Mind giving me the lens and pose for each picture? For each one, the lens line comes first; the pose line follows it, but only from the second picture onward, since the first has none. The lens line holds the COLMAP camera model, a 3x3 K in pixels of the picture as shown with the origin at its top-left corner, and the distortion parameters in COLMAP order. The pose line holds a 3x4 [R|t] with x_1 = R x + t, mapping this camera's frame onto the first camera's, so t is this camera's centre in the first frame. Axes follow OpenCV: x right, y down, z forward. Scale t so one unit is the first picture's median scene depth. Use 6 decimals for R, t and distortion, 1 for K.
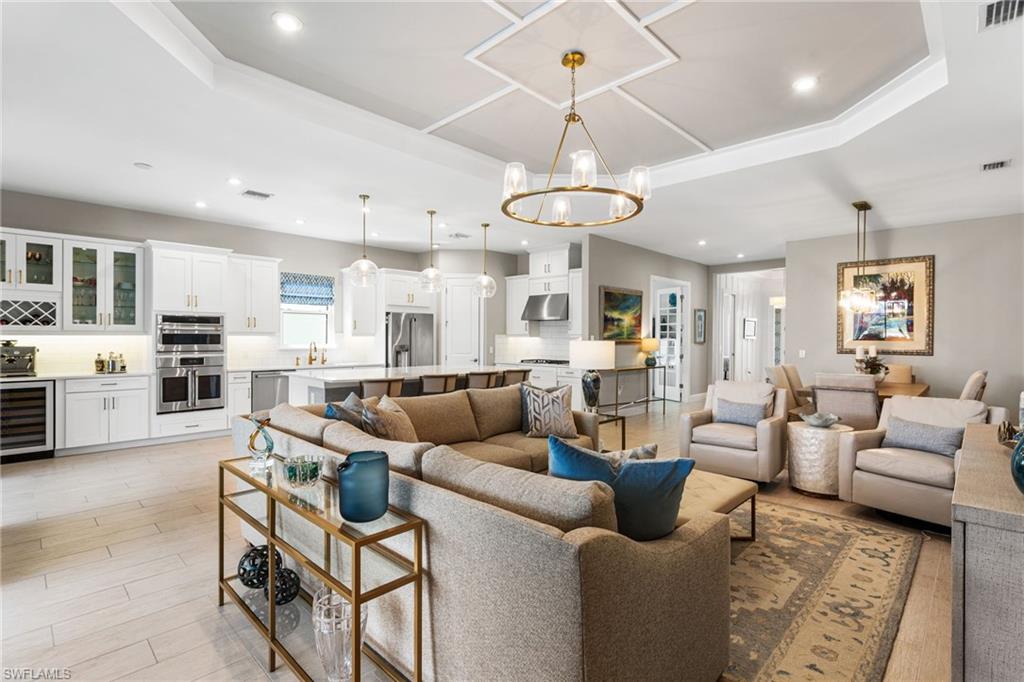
lens RADIAL K [[480.5, 0, 507.1], [0, 480.5, 338.1], [0, 0, 1]] dist [0.005136, 0.001032]
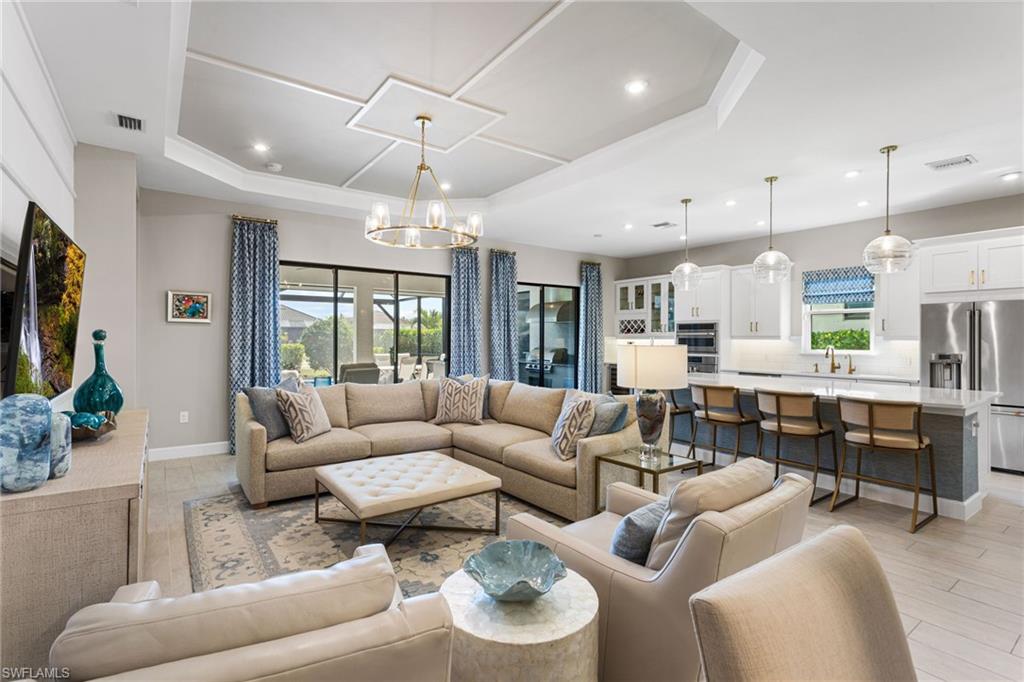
lens RADIAL K [[480.5, 0, 507.1], [0, 480.5, 338.1], [0, 0, 1]] dist [0.005136, 0.001032]
pose [[-0.166517, -0.004315, -0.986029, 0.732123], [-0.007286, 0.999969, -0.003146, -0.000580], [0.986012, 0.006661, -0.166543, 0.773581]]
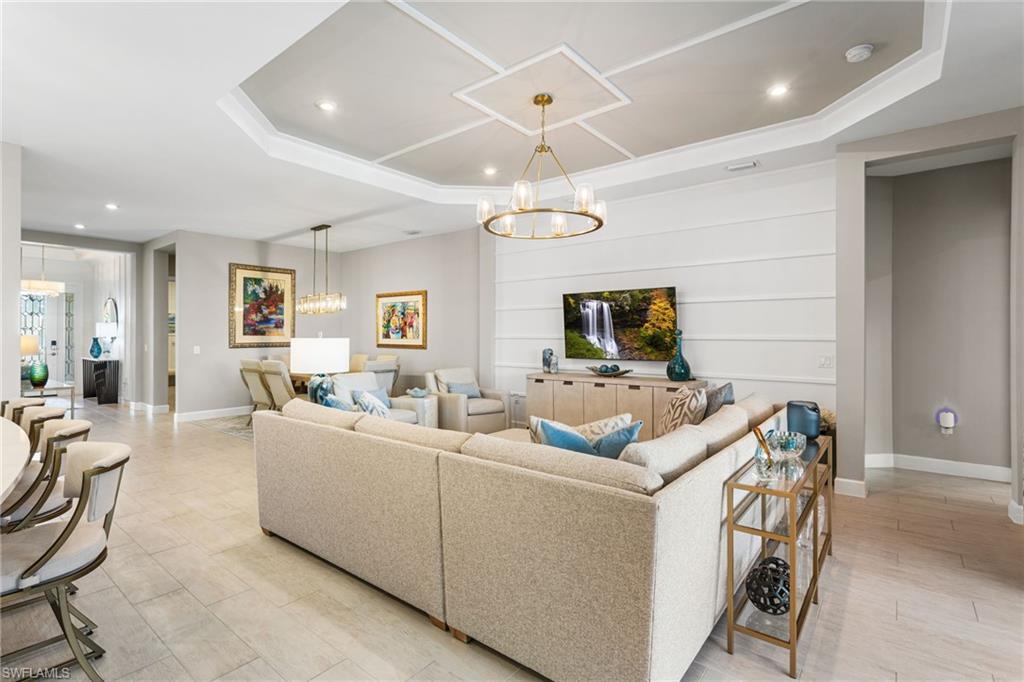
lens RADIAL K [[487.6, 0, 506.2], [0, 487.6, 336.8], [0, 0, 1]] dist [0.000359, 0.001496]
pose [[-0.090815, -0.010480, 0.995813, -0.569572], [-0.000008, 0.999945, 0.010523, -0.005737], [-0.995868, 0.000948, -0.090810, 0.646325]]
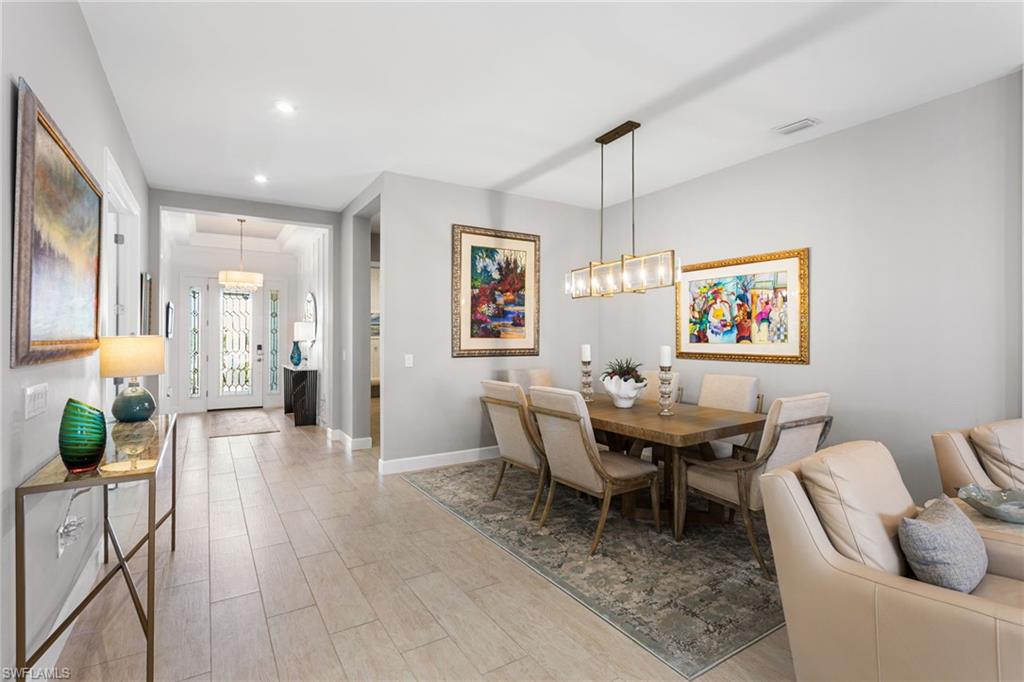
lens RADIAL K [[487.6, 0, 506.2], [0, 487.6, 336.8], [0, 0, 1]] dist [0.000359, 0.001496]
pose [[0.242379, -0.002052, 0.970179, 0.055622], [0.003092, 0.999994, 0.001343, 0.002628], [-0.970177, 0.002674, 0.242384, 0.998836]]
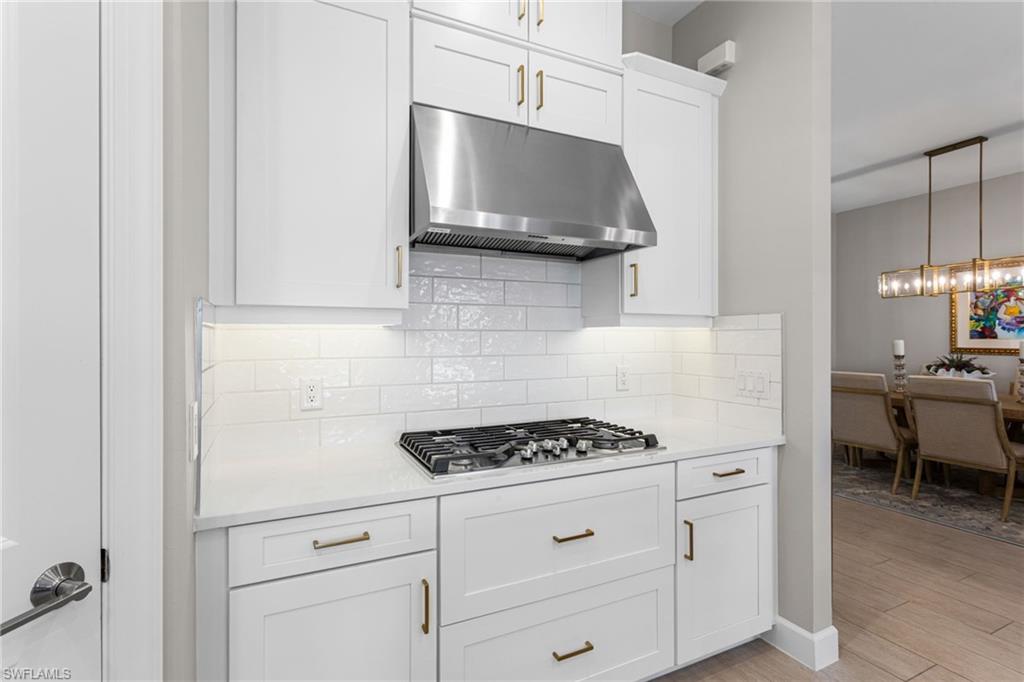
lens RADIAL K [[487.6, 0, 506.2], [0, 487.6, 336.8], [0, 0, 1]] dist [0.000359, 0.001496]
pose [[0.346188, -0.005439, 0.938149, -0.184277], [0.004505, 0.999981, 0.004135, 0.004105], [-0.938154, 0.002795, 0.346207, 1.393212]]
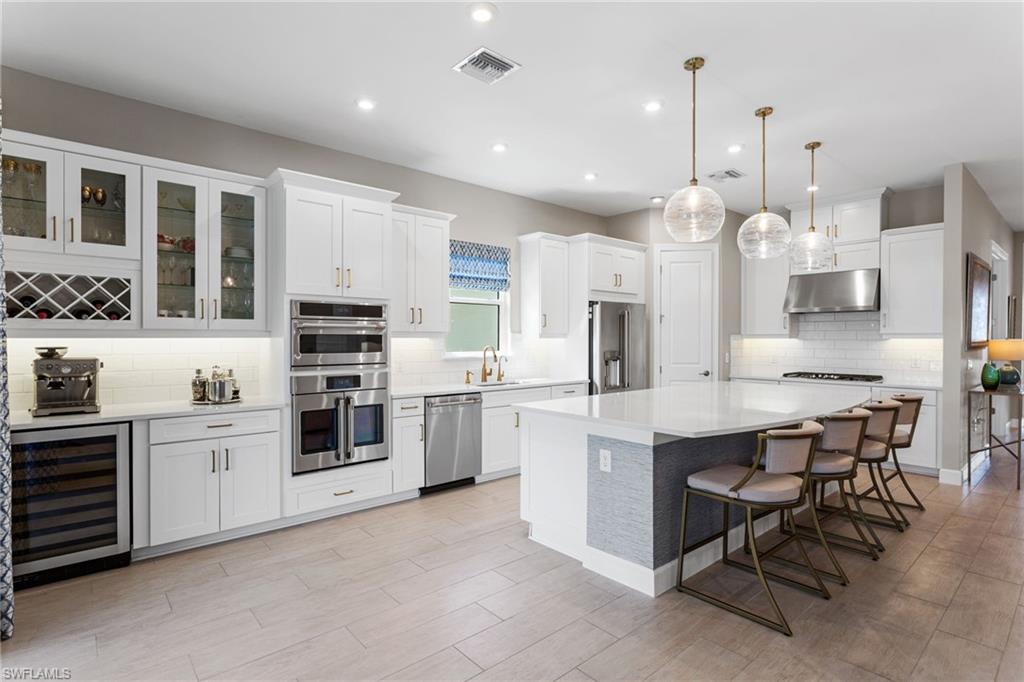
lens RADIAL K [[509.0, 0, 512.0], [0, 509.0, 341.0], [0, 0, 1]] dist [-0.000374, 0.000336]
pose [[0.996934, -0.004164, -0.078138, -0.432201], [0.004261, 0.999990, 0.001077, -0.000879], [0.078132, -0.001407, 0.996942, 0.431438]]
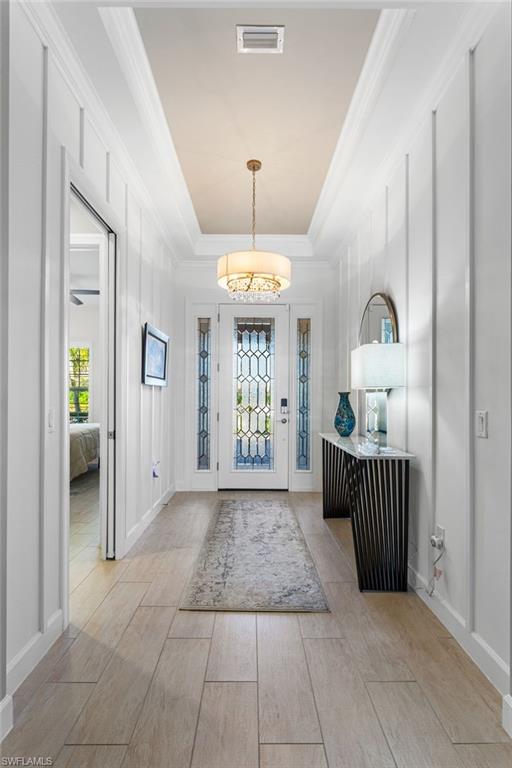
lens RADIAL K [[368.6, 0, 254.9], [0, 368.6, 394.3], [0, 0, 1]] dist [0.001765, 0.000623]
pose [[0.711715, 0.000032, 0.702468, 0.788939], [0.002896, 0.999991, -0.002980, 0.021060], [-0.702462, 0.004156, 0.711709, 1.633412]]
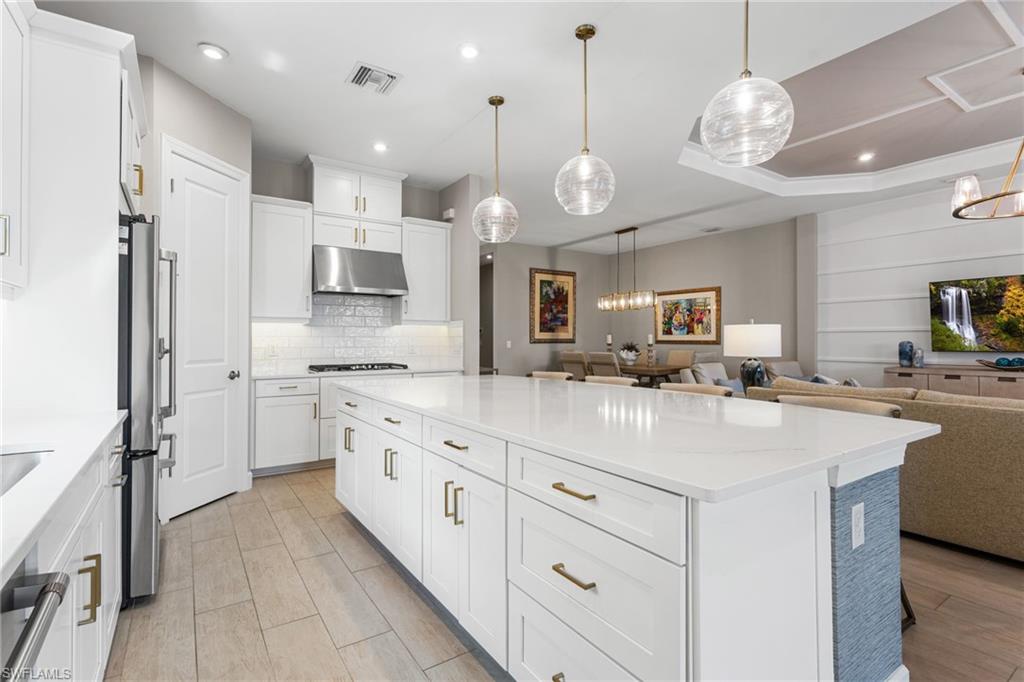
lens RADIAL K [[487.6, 0, 506.2], [0, 487.6, 336.8], [0, 0, 1]] dist [0.000359, 0.001496]
pose [[0.207181, -0.000137, 0.978303, -0.663795], [0.002882, 0.999996, -0.000470, 0.020962], [-0.978298, 0.002917, 0.207180, 1.059737]]
